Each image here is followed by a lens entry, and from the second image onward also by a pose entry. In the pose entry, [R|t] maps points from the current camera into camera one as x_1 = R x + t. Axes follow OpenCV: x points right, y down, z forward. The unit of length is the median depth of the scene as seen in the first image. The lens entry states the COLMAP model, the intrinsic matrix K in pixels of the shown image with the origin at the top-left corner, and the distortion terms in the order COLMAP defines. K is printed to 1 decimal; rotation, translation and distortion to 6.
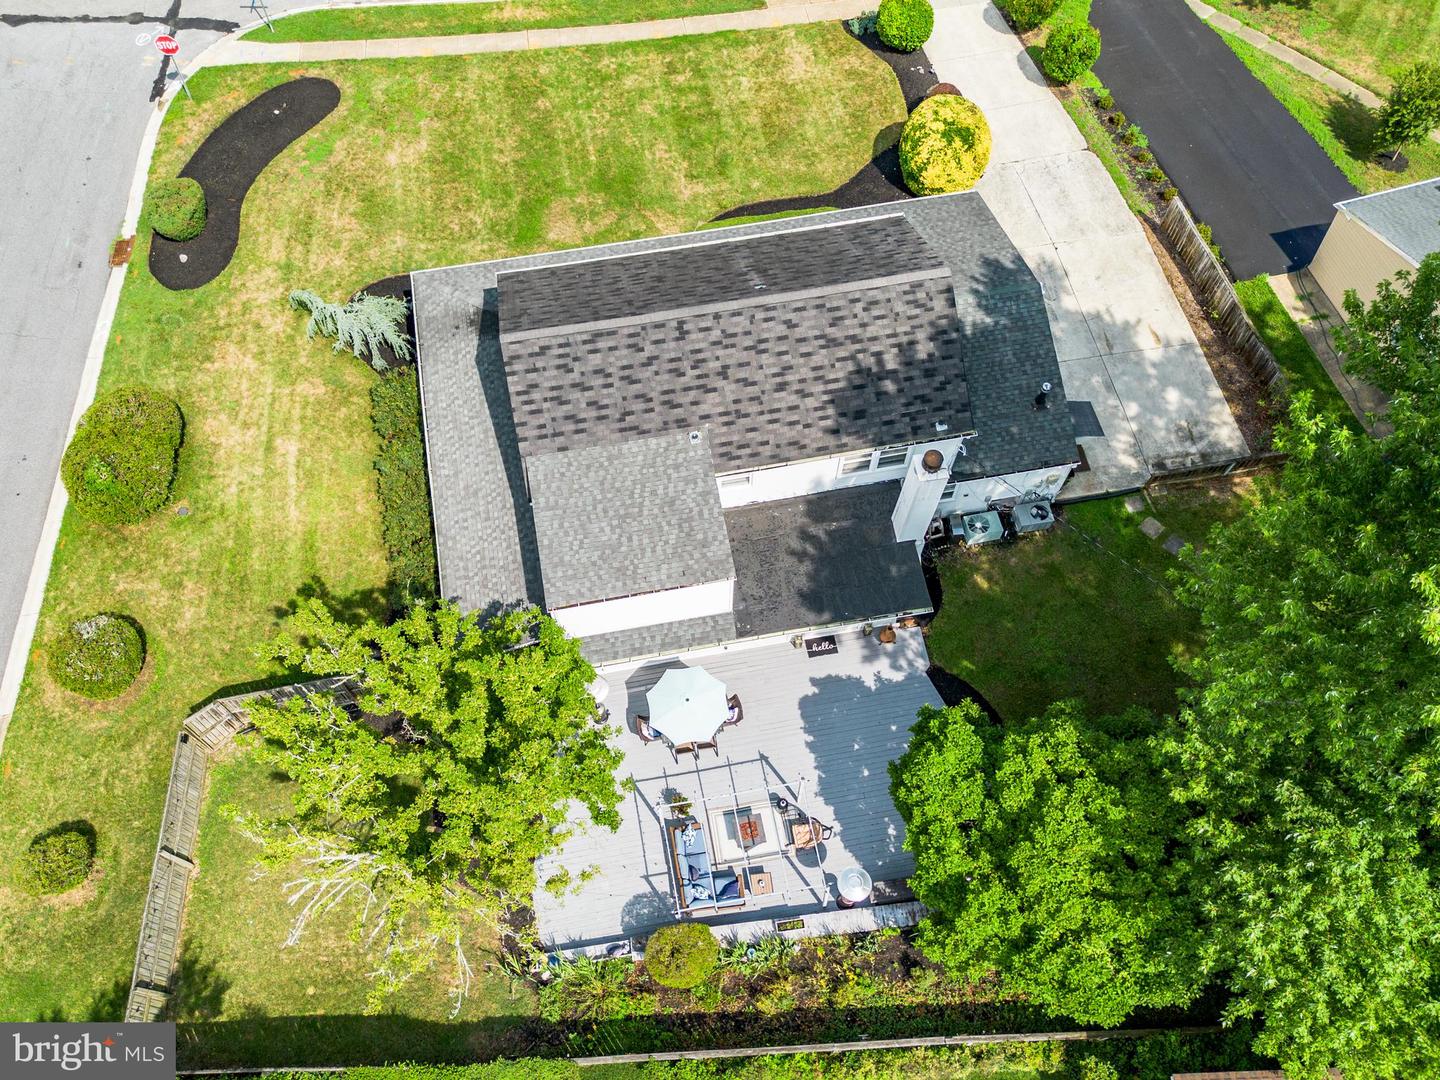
lens RADIAL K [[1186.8, 0, 720.0], [0, 1186.8, 540.0], [0, 0, 1]] dist [0.036227, -0.018318]
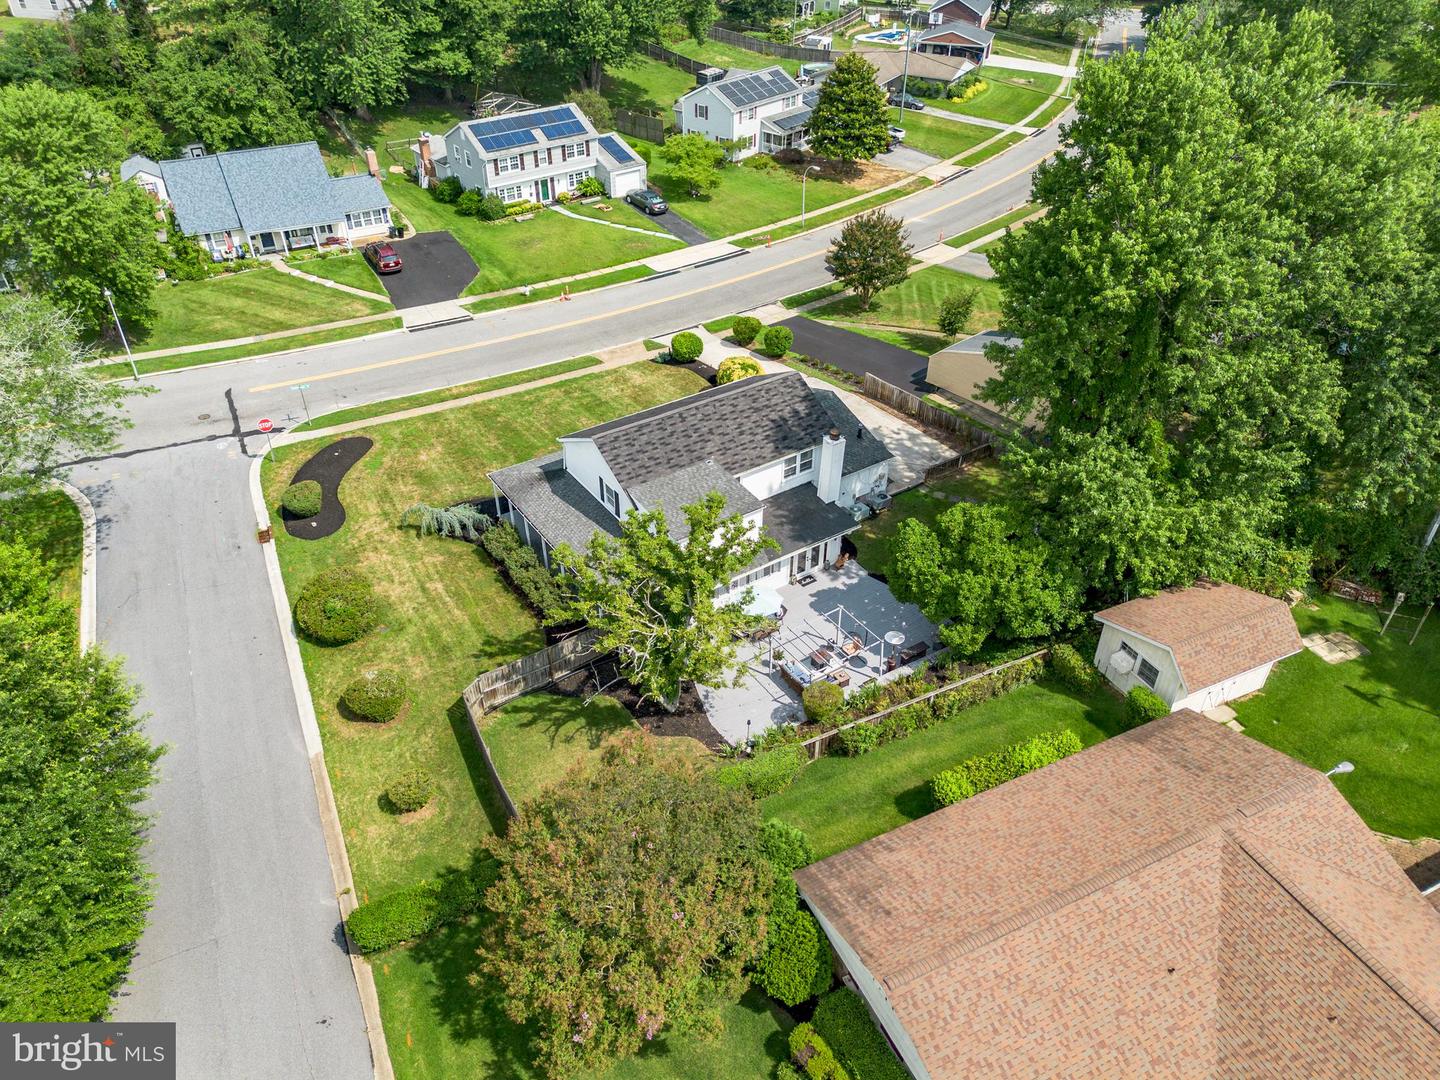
lens RADIAL K [[1108.7, 0, 719.3], [0, 1108.7, 518.5], [0, 0, 1]] dist [0.030775, -0.004917]
pose [[0.912198, -0.215724, 0.348365, -0.522471], [0.358888, 0.830894, -0.425223, 0.602007], [-0.197723, 0.512912, 0.835360, -0.313451]]
